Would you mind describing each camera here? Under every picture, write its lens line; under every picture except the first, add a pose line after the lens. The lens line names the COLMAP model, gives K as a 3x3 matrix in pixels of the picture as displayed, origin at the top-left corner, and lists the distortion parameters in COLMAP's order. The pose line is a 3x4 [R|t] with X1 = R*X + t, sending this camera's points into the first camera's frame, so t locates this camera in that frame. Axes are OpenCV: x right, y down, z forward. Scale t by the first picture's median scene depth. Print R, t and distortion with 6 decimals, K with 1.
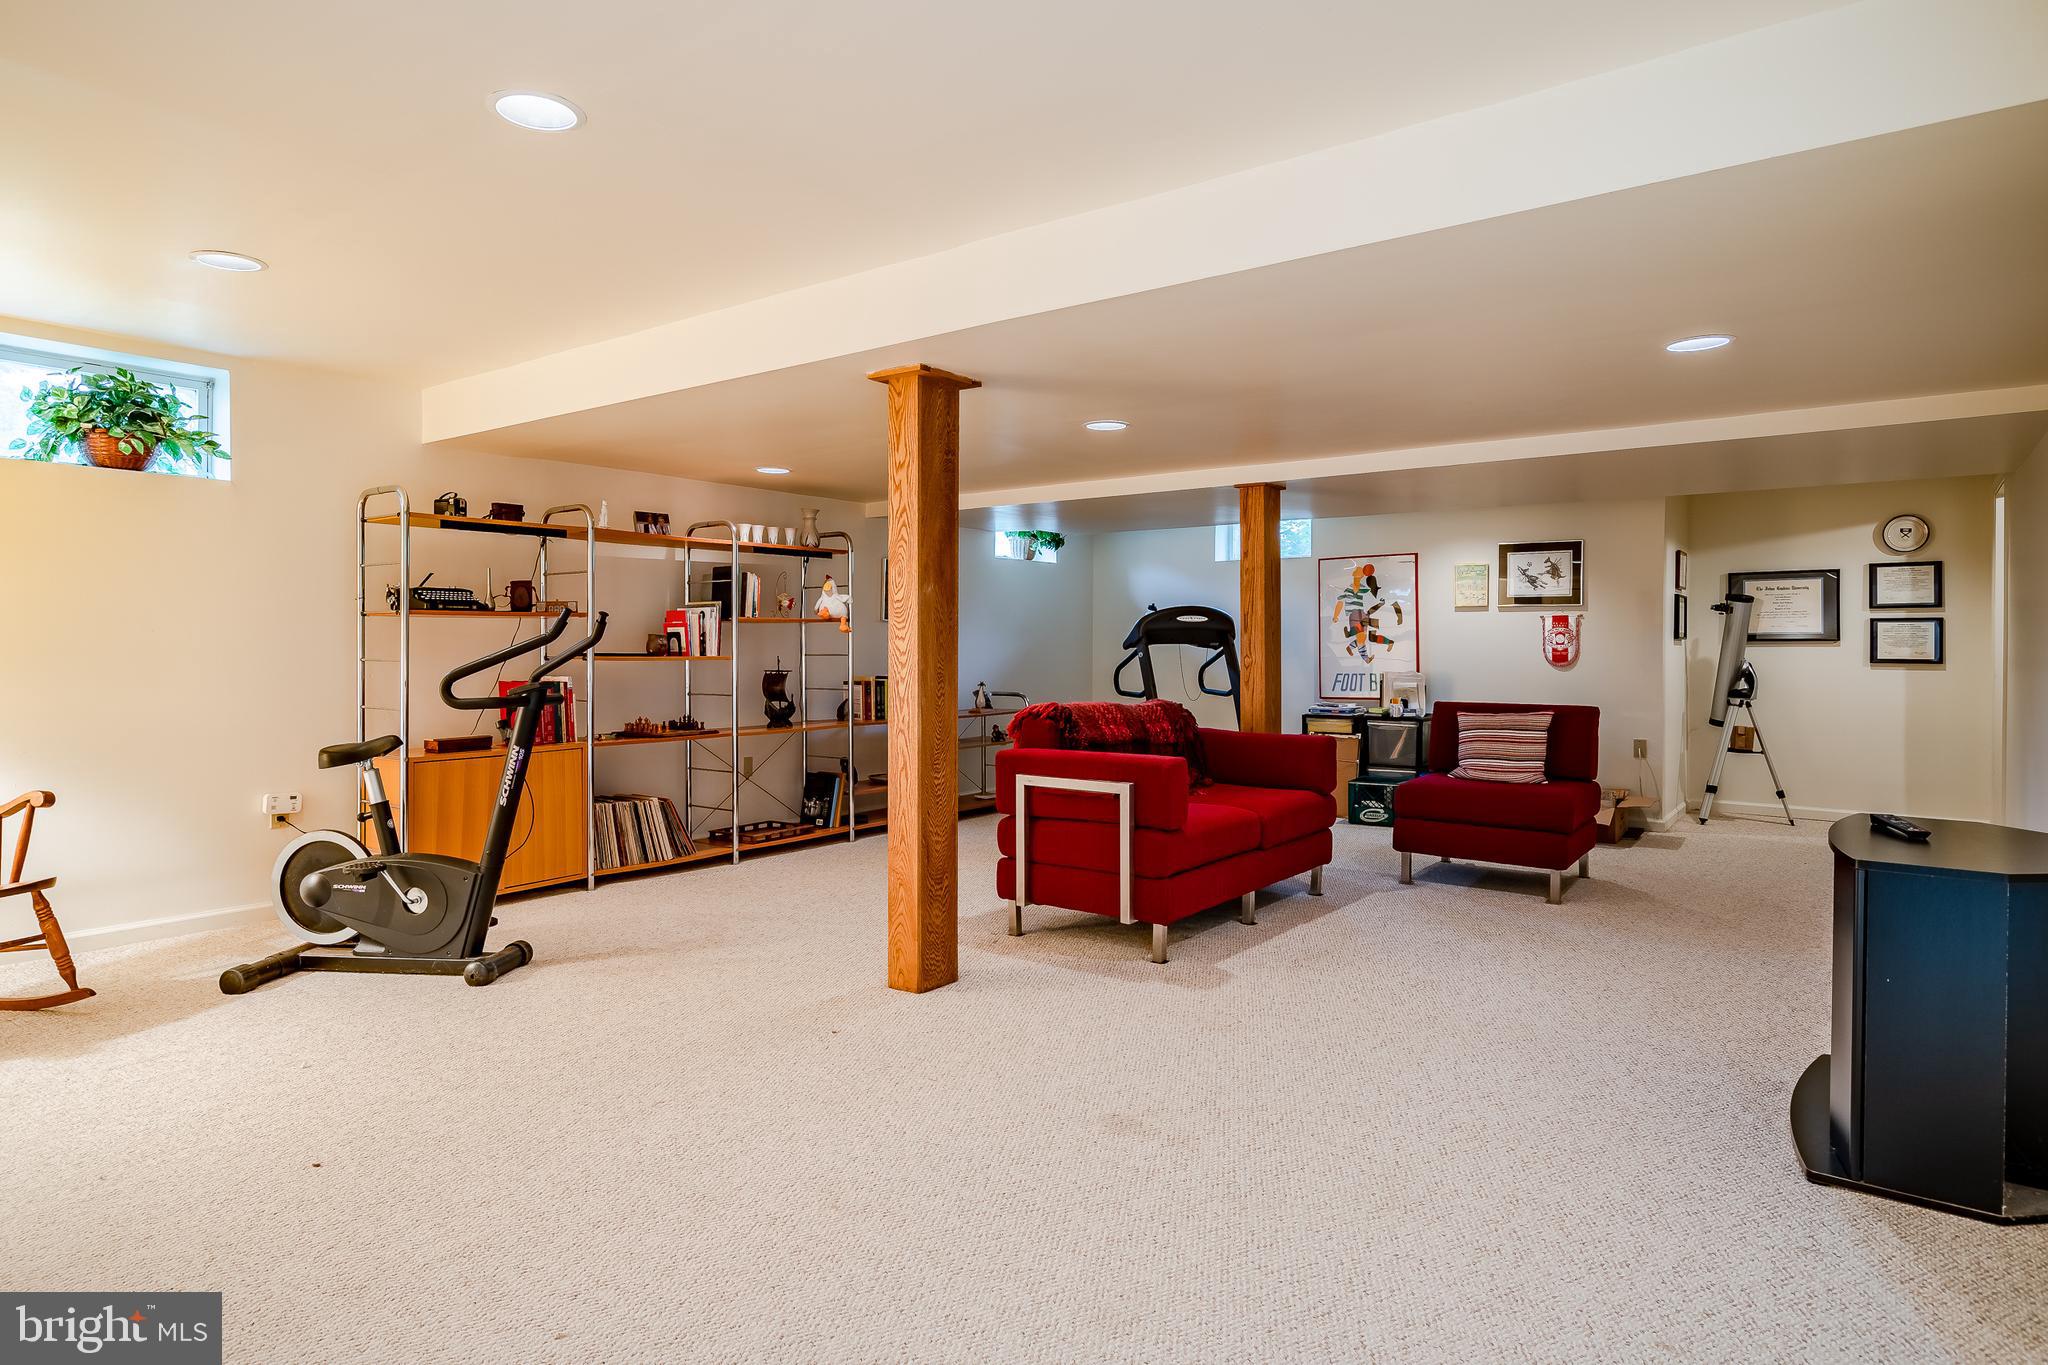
lens RADIAL K [[1162.4, 0, 1025.2], [0, 1162.4, 674.4], [0, 0, 1]] dist [0.005659, 0.001612]
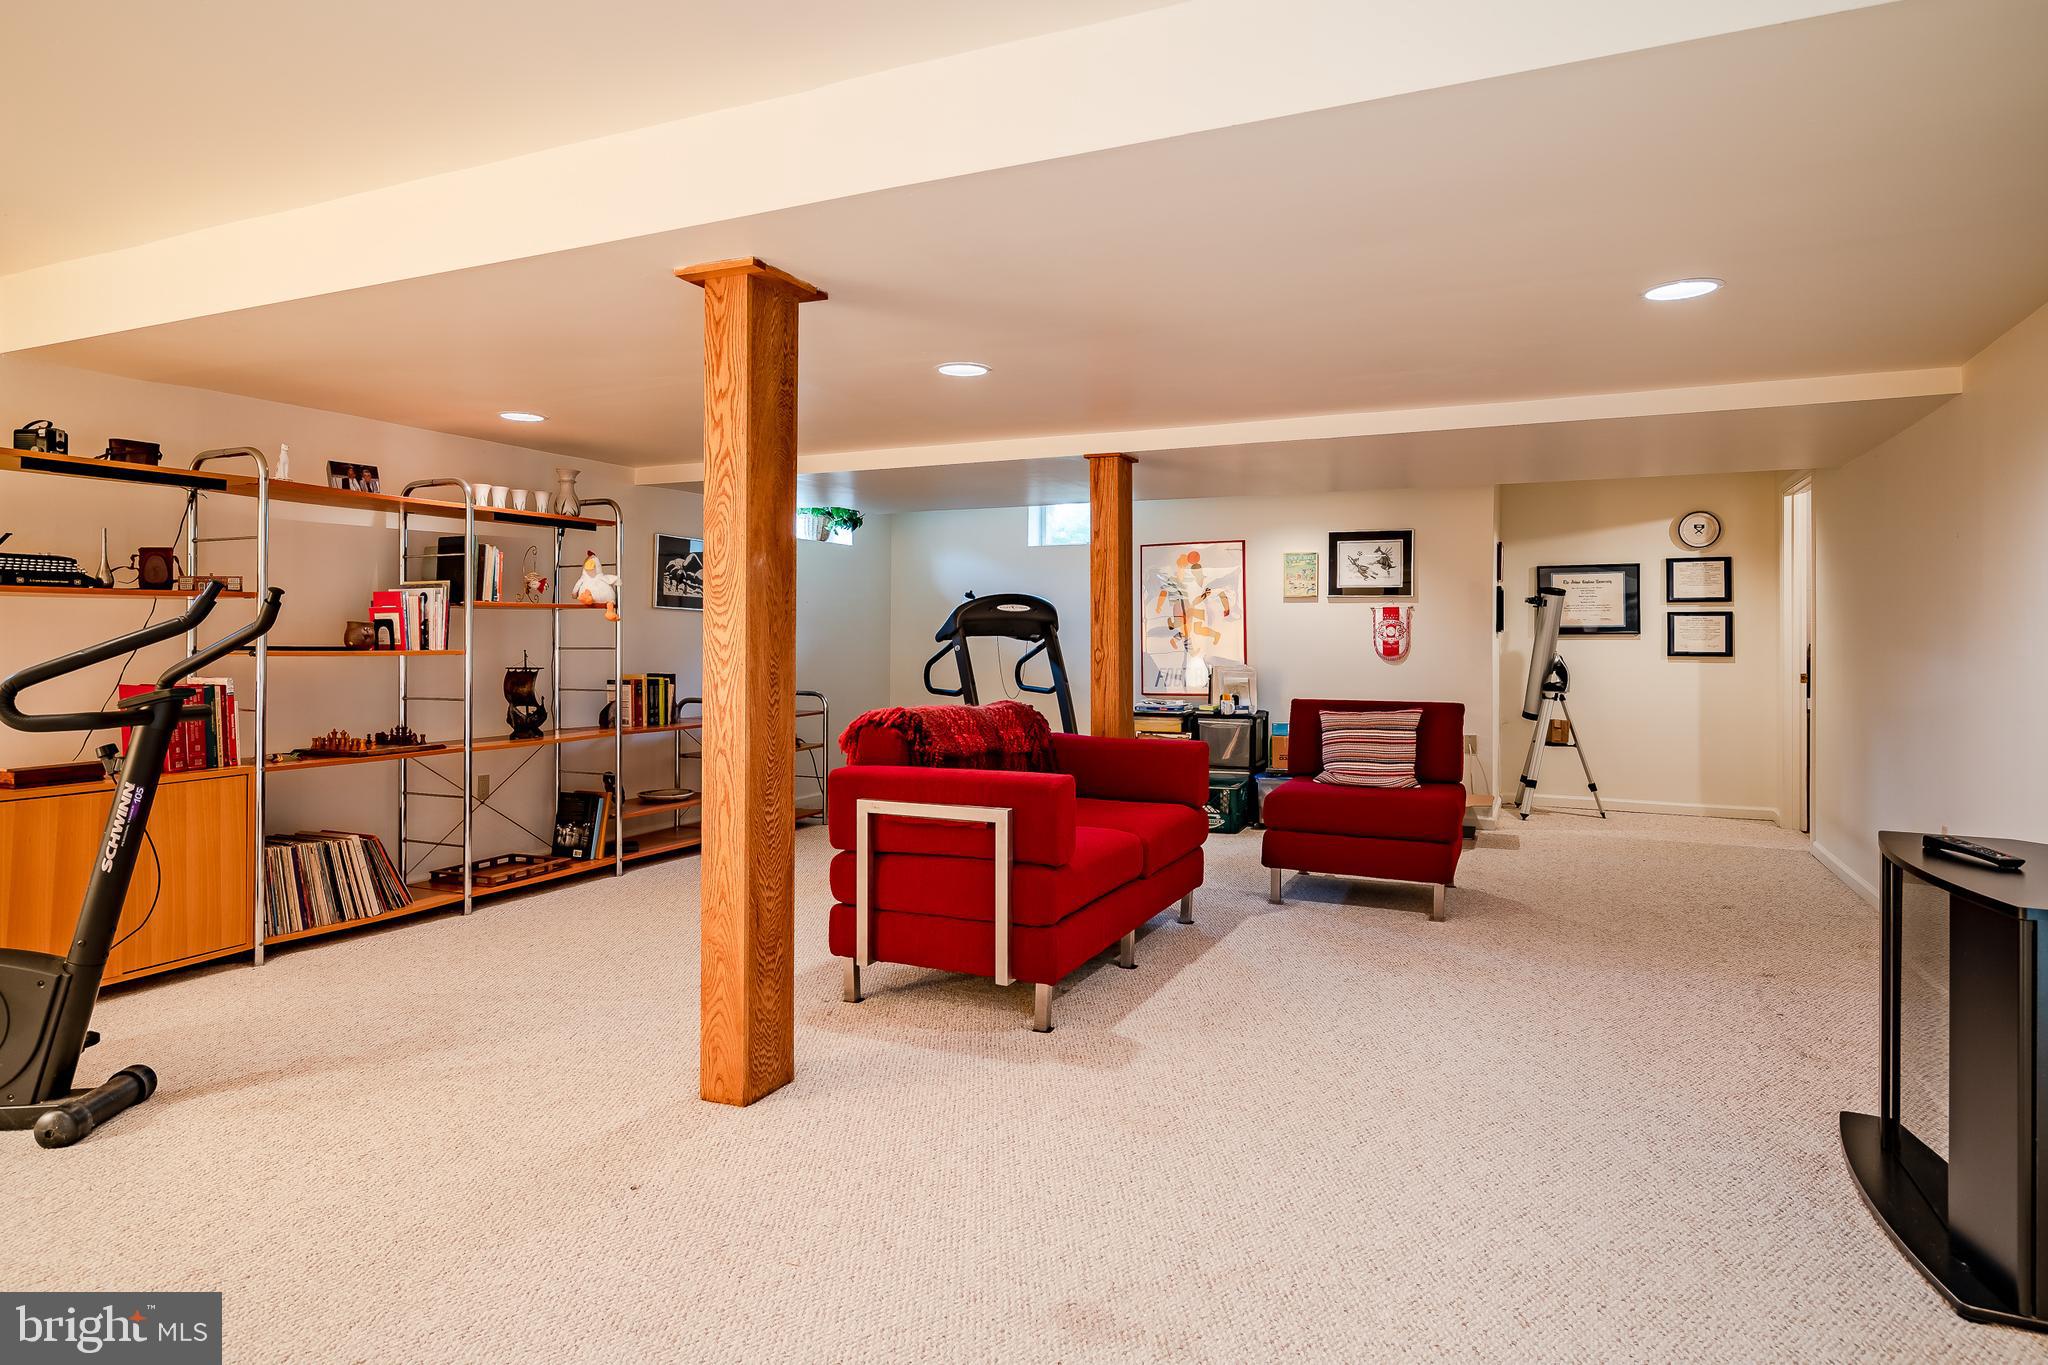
lens RADIAL K [[1162.4, 0, 1025.7], [0, 1162.4, 642.1], [0, 0, 1]] dist [0.005659, 0.001612]
pose [[0.977401, 0.000728, 0.211392, -0.051905], [0.003860, 0.999766, -0.021293, -0.003150], [-0.211359, 0.021627, 0.977169, 0.163509]]
